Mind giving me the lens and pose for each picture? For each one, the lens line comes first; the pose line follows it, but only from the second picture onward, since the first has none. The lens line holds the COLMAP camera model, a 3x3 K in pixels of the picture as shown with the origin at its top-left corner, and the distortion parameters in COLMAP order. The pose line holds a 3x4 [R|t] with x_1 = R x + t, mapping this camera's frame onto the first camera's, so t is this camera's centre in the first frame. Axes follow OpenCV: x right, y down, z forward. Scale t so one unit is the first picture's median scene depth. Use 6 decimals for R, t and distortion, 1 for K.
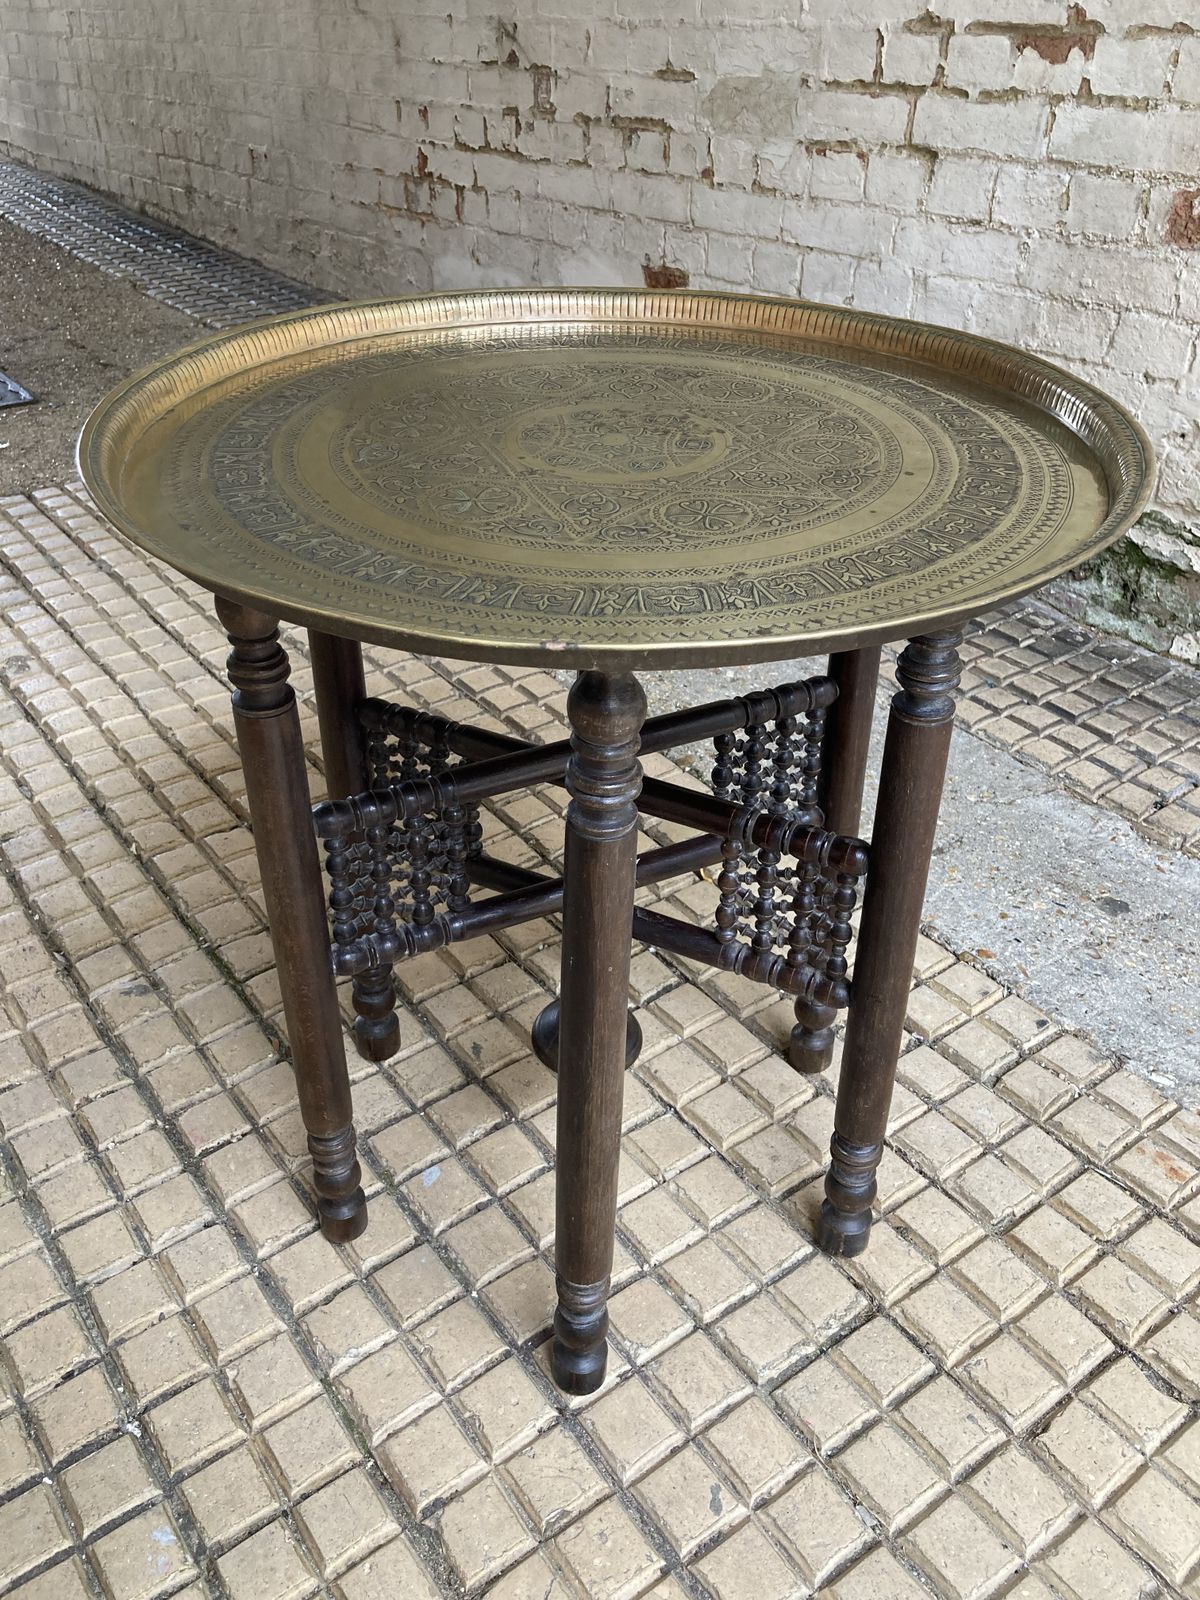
lens RADIAL K [[1318.5, 0, 616.4], [0, 1318.5, 791.7], [0, 0, 1]] dist [0.024196, -0.023983]
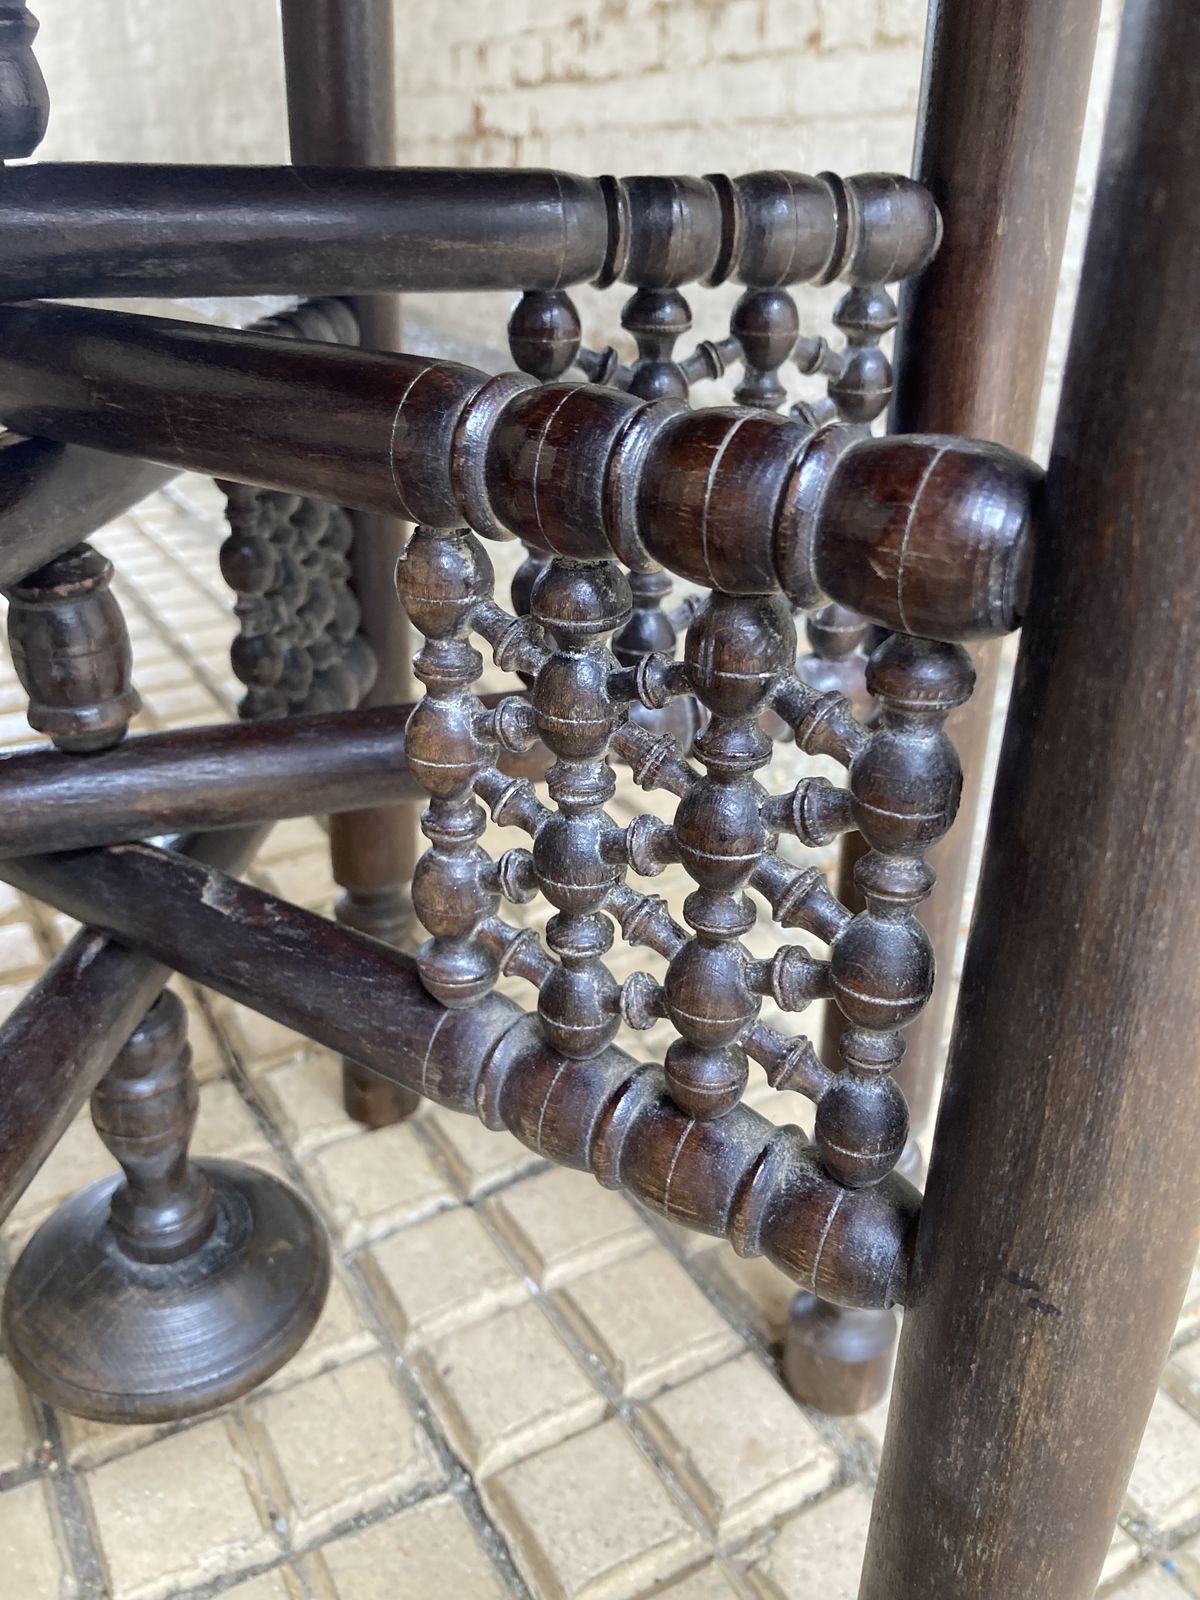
lens RADIAL K [[1318.5, 0, 597.1], [0, 1318.5, 811.0], [0, 0, 1]] dist [0.024196, -0.023983]
pose [[0.991448, 0.072480, -0.108528, 0.107901], [-0.084623, 0.990118, -0.111823, 0.081296], [0.099351, 0.120051, 0.987784, 0.574184]]
